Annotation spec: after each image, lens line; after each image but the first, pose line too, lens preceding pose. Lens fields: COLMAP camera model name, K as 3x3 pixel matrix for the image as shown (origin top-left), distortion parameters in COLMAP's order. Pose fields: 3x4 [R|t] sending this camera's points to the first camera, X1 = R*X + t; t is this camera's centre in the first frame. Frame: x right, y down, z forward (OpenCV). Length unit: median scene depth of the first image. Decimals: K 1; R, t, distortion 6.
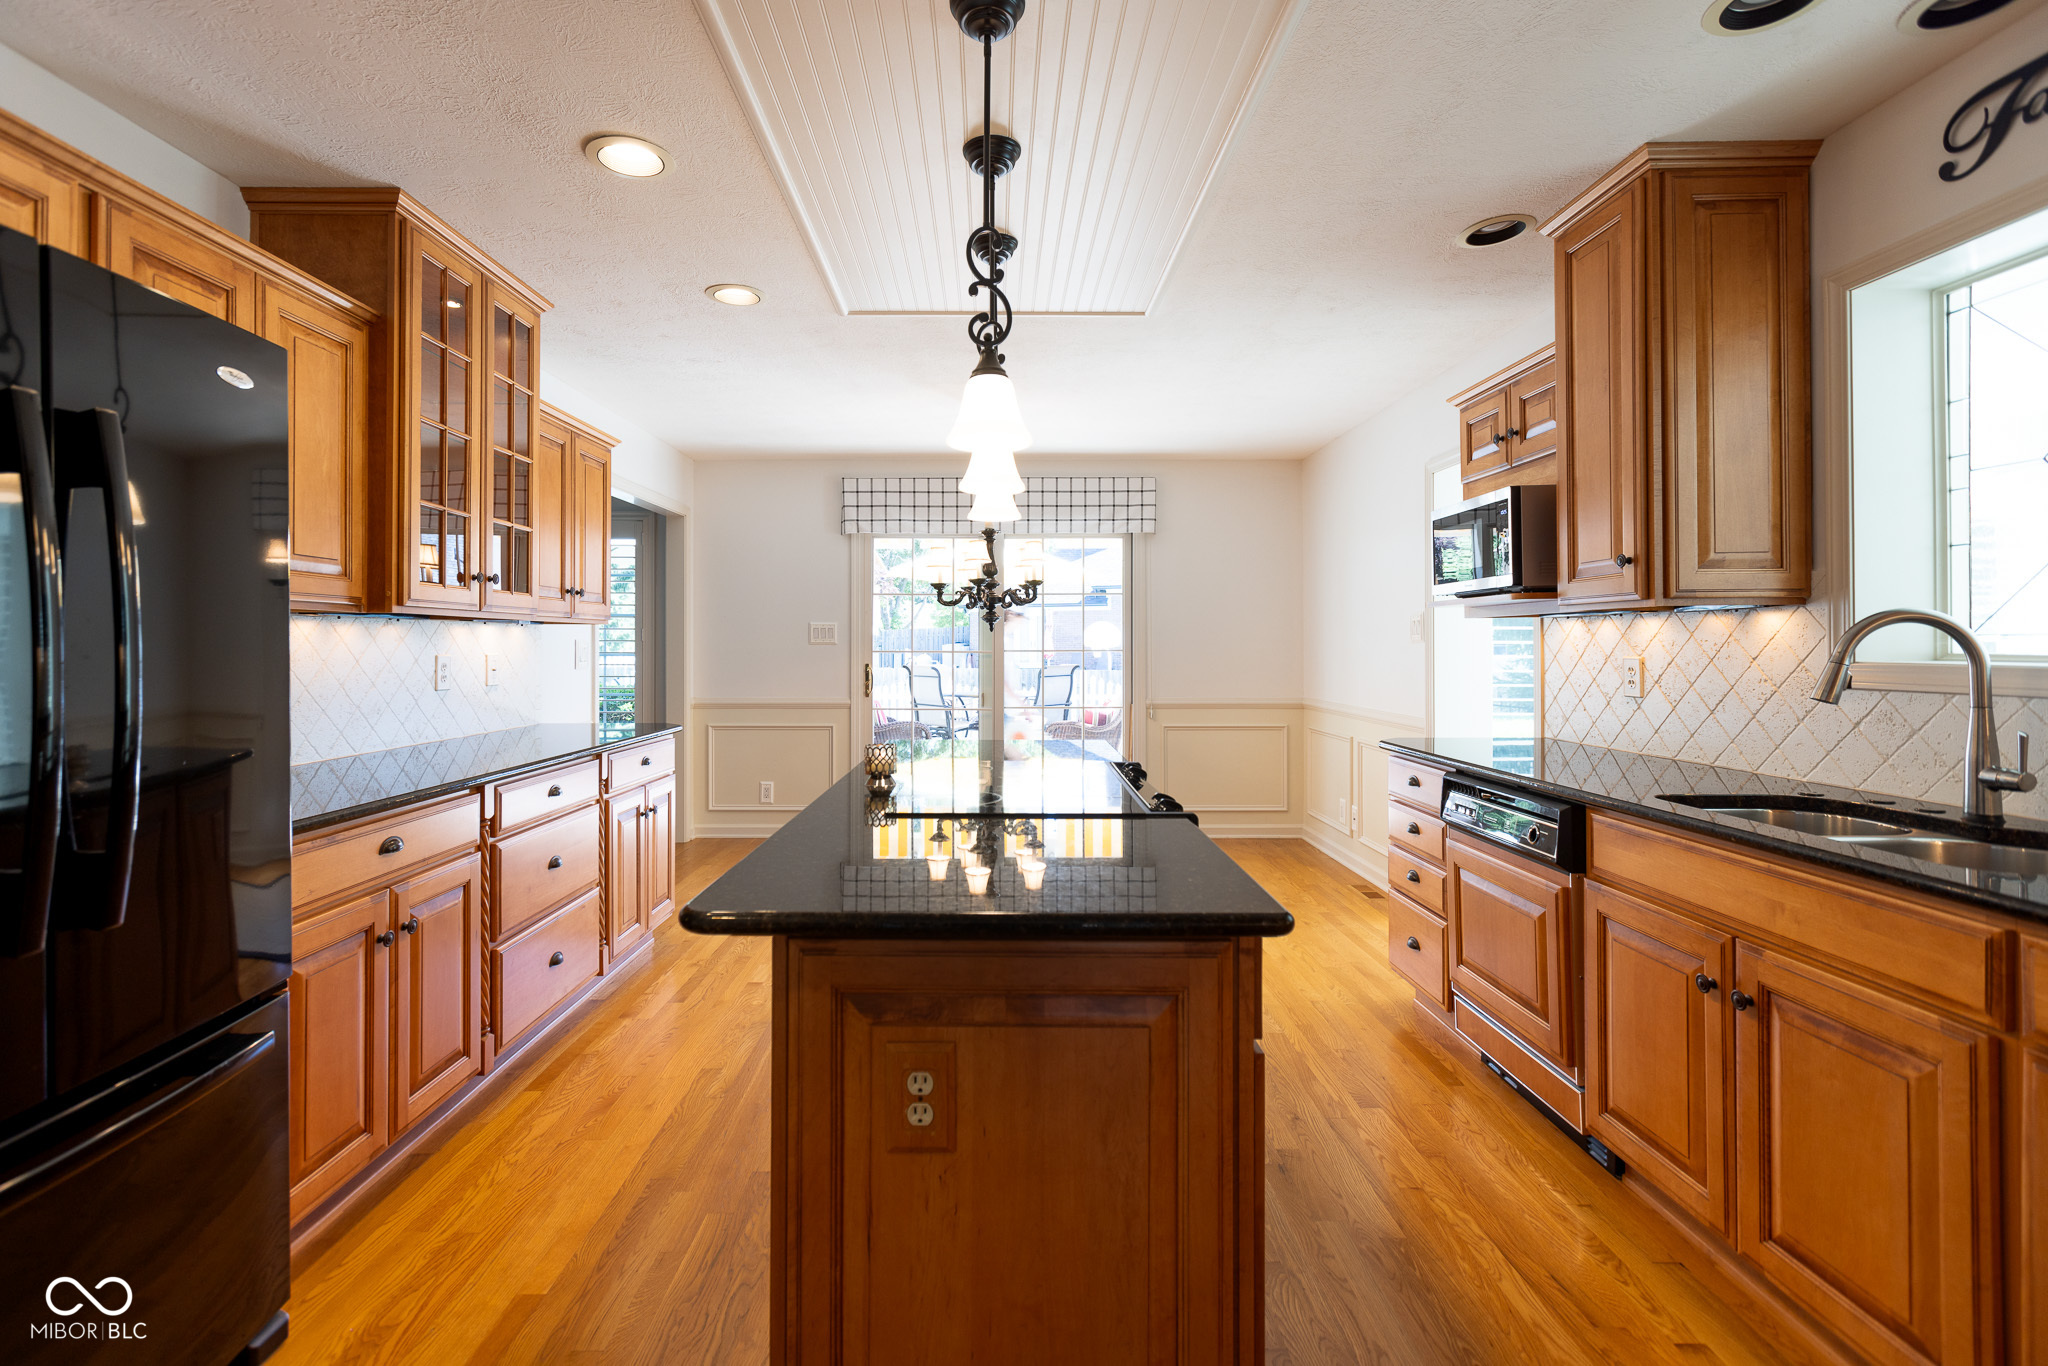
lens RADIAL K [[929.3, 0, 988.6], [0, 929.3, 642.8], [0, 0, 1]] dist [0.000287, -0.000380]
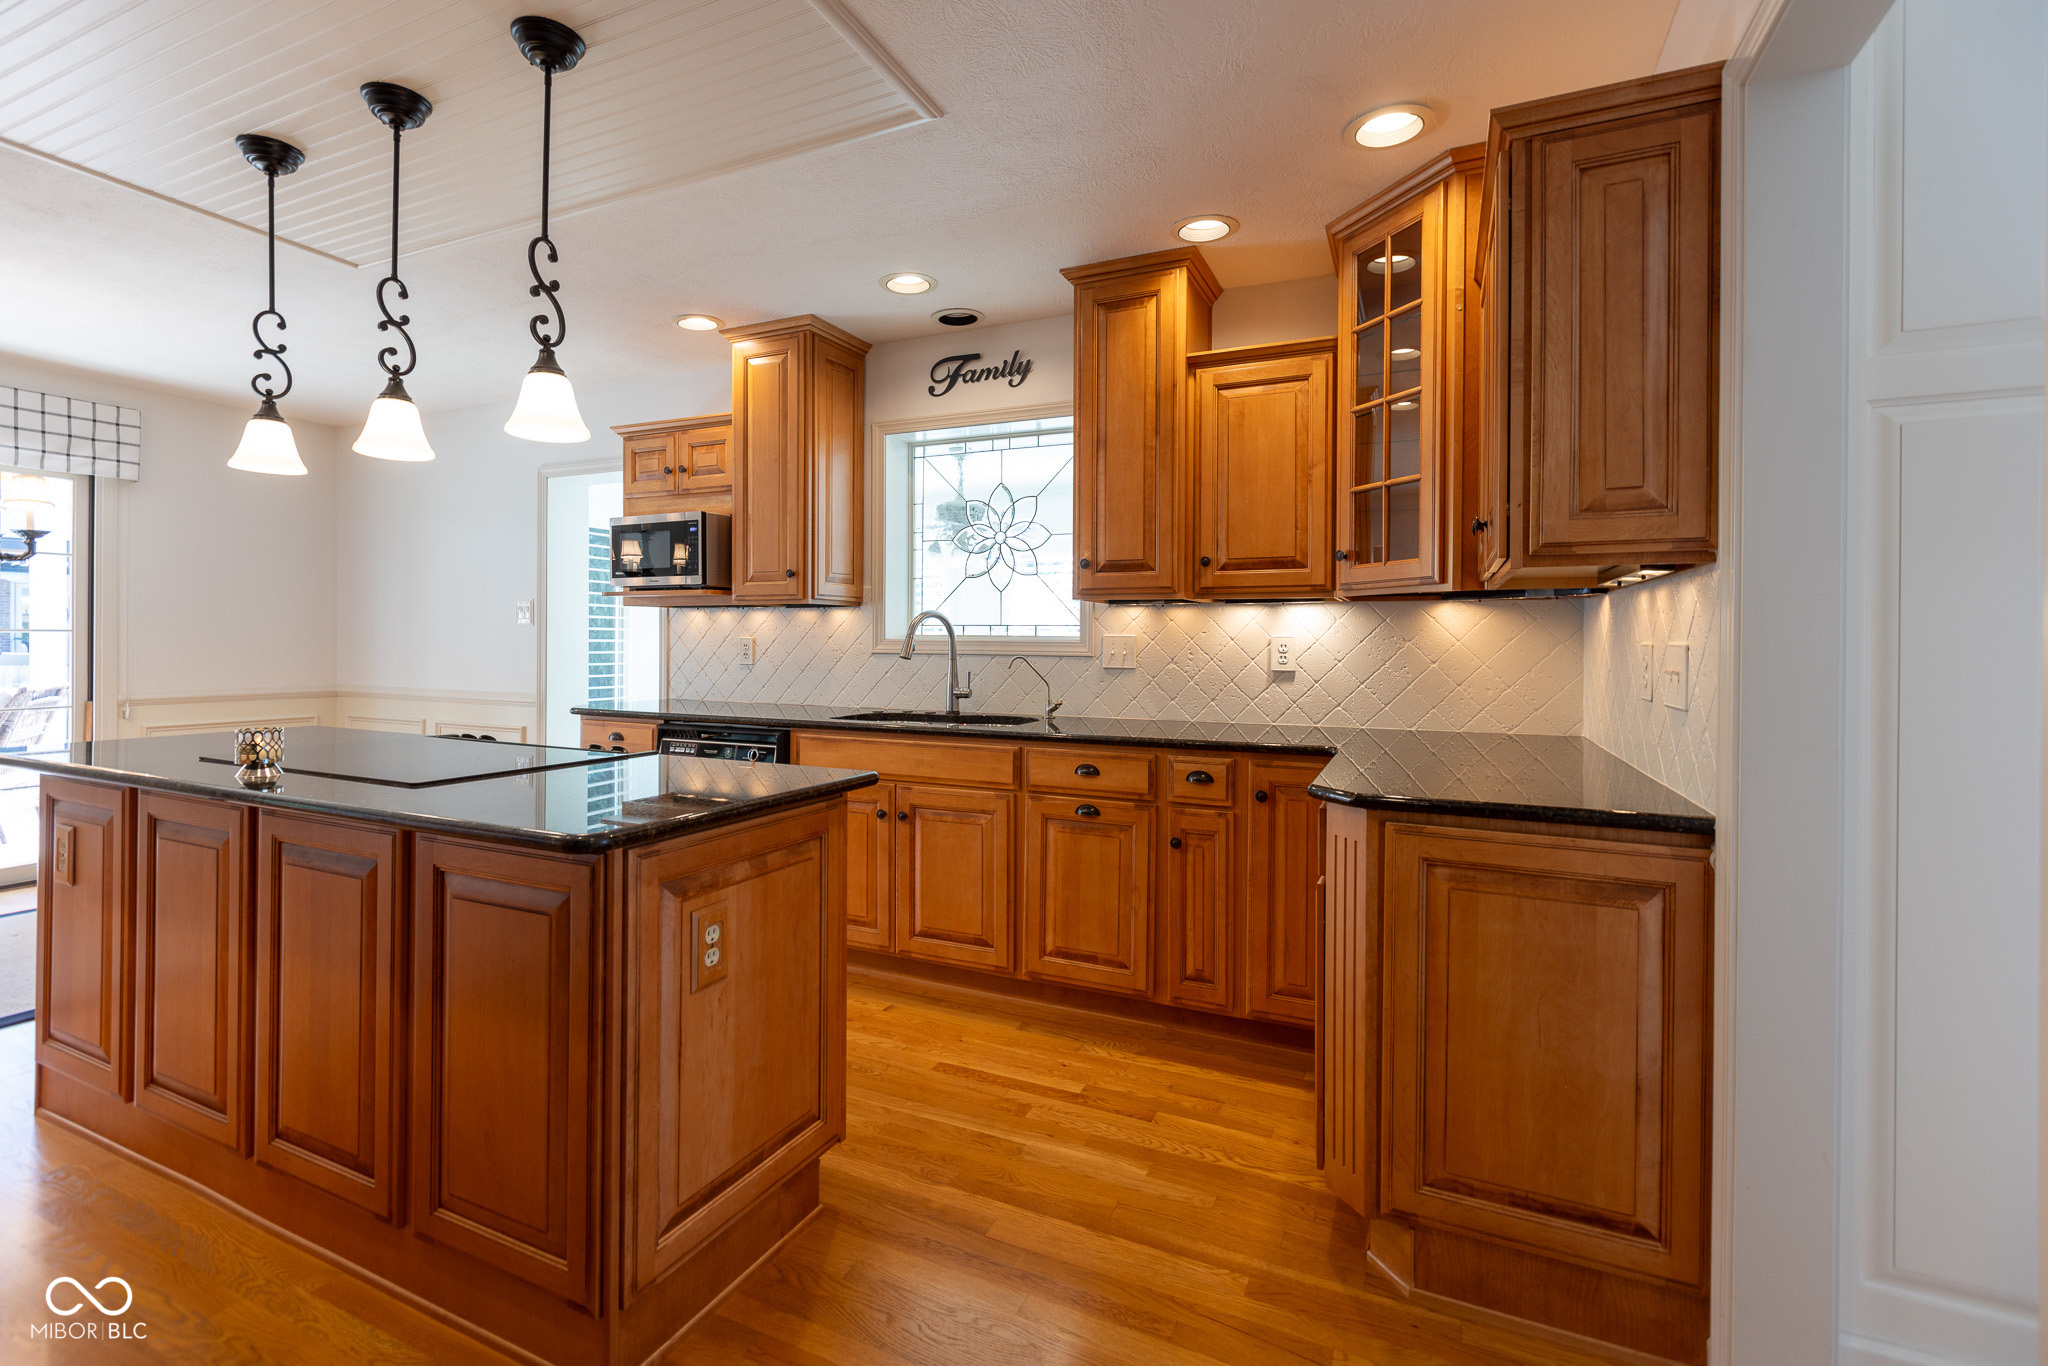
lens RADIAL K [[929.3, 0, 988.6], [0, 929.3, 642.8], [0, 0, 1]] dist [0.000287, -0.000380]
pose [[0.427390, 0.003978, 0.904059, -0.684144], [-0.012686, 0.999918, 0.001597, 0.024769], [-0.903978, -0.012151, 0.427406, 0.036283]]
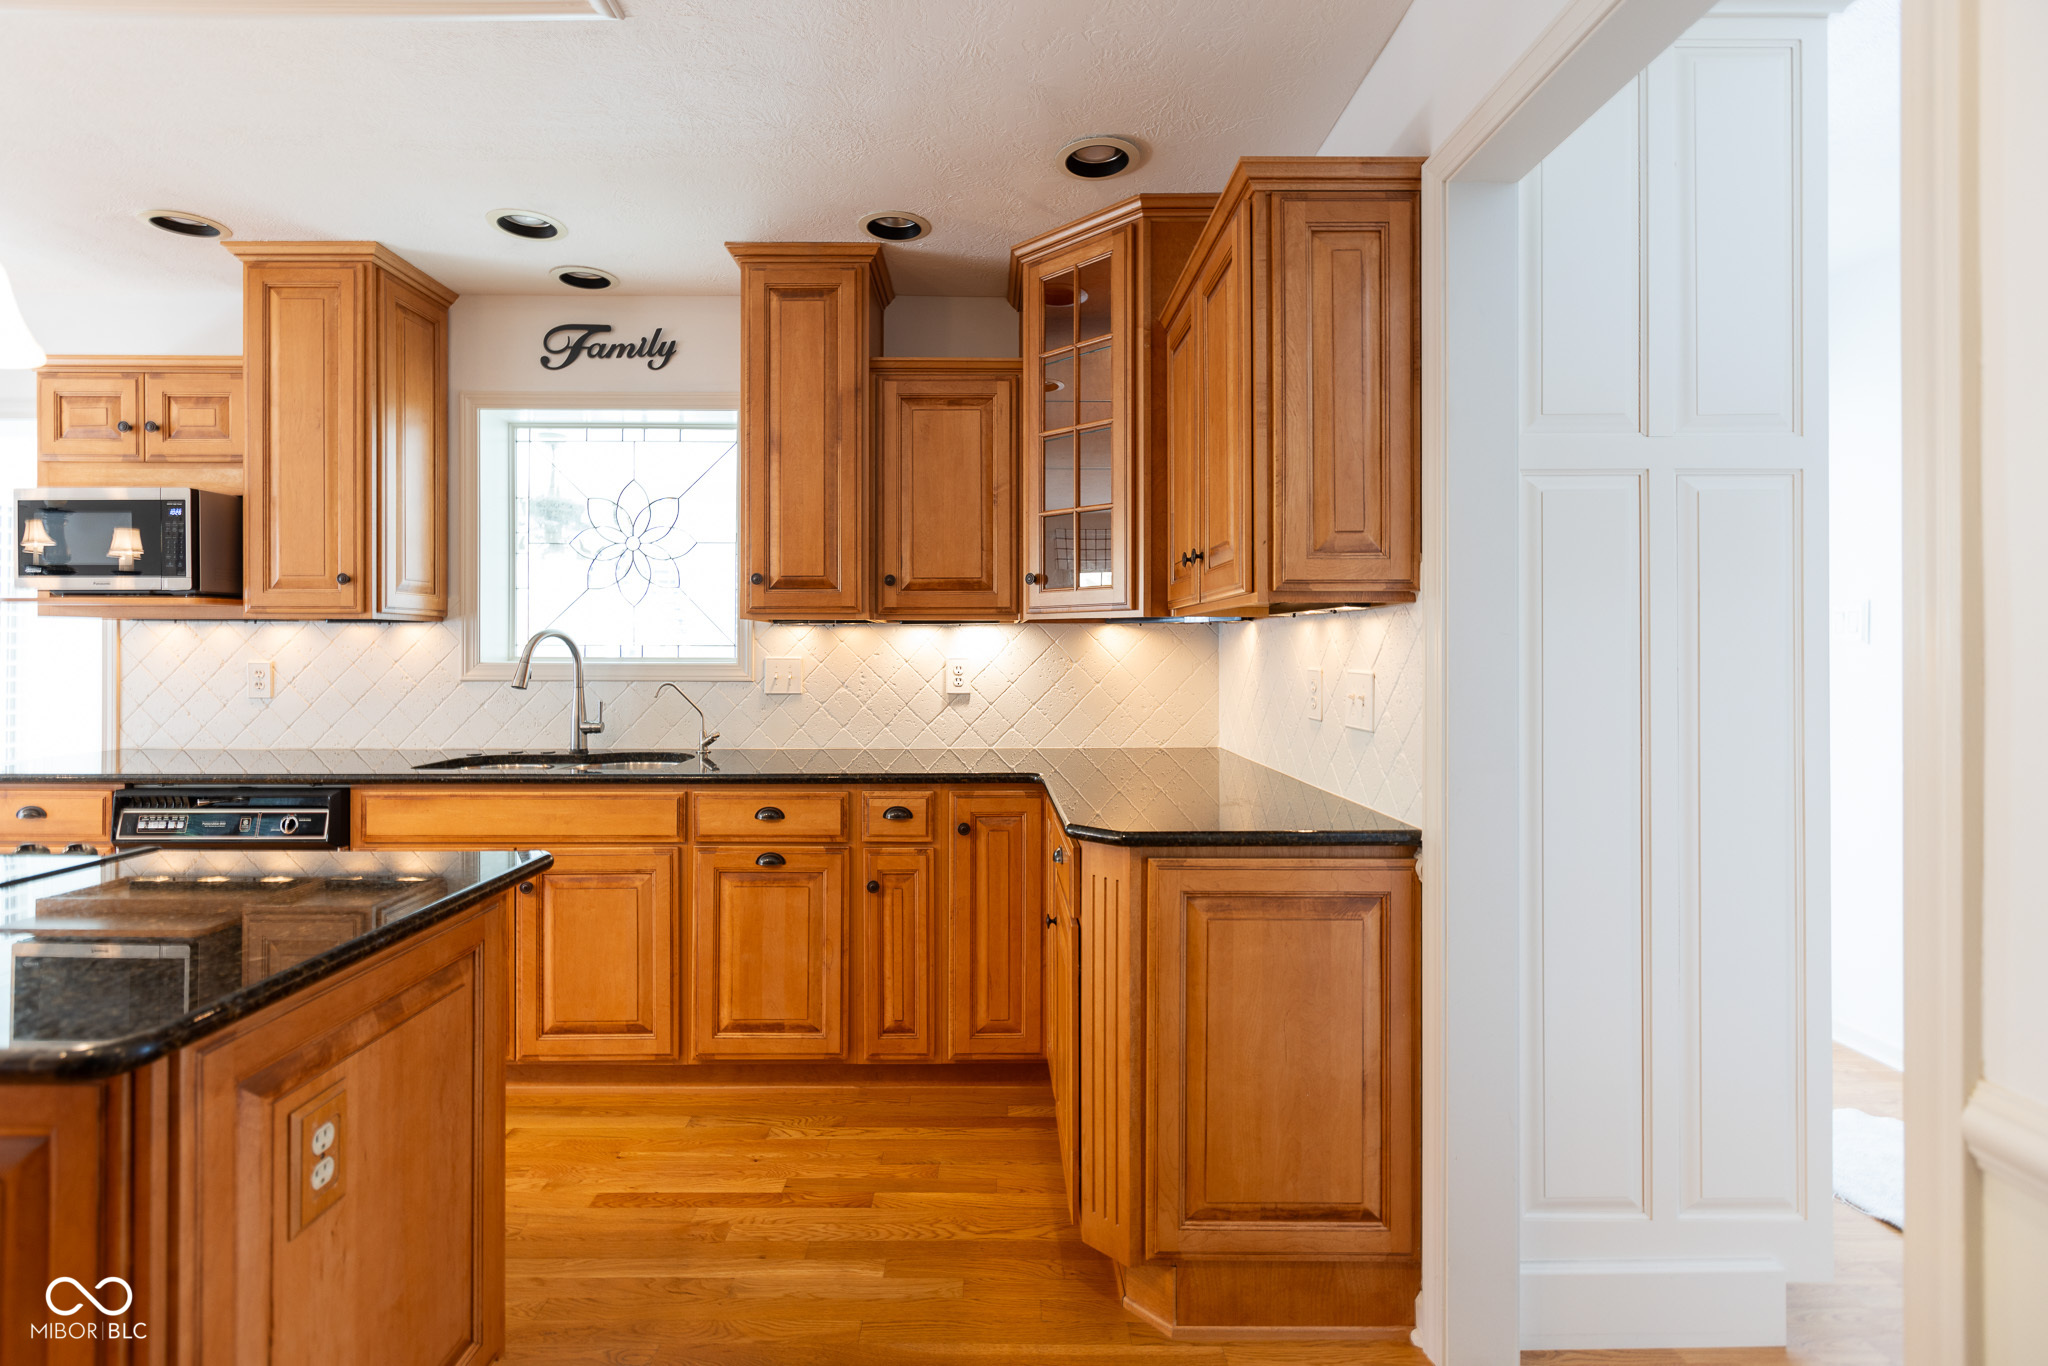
lens RADIAL K [[930.4, 0, 990.4], [0, 930.4, 646.6], [0, 0, 1]] dist [0.002267, -0.001406]
pose [[-0.010993, 0.008229, 0.999906, -0.593493], [-0.006211, 0.999946, -0.008298, 0.002833], [-0.999920, -0.006302, -0.010941, 0.224598]]
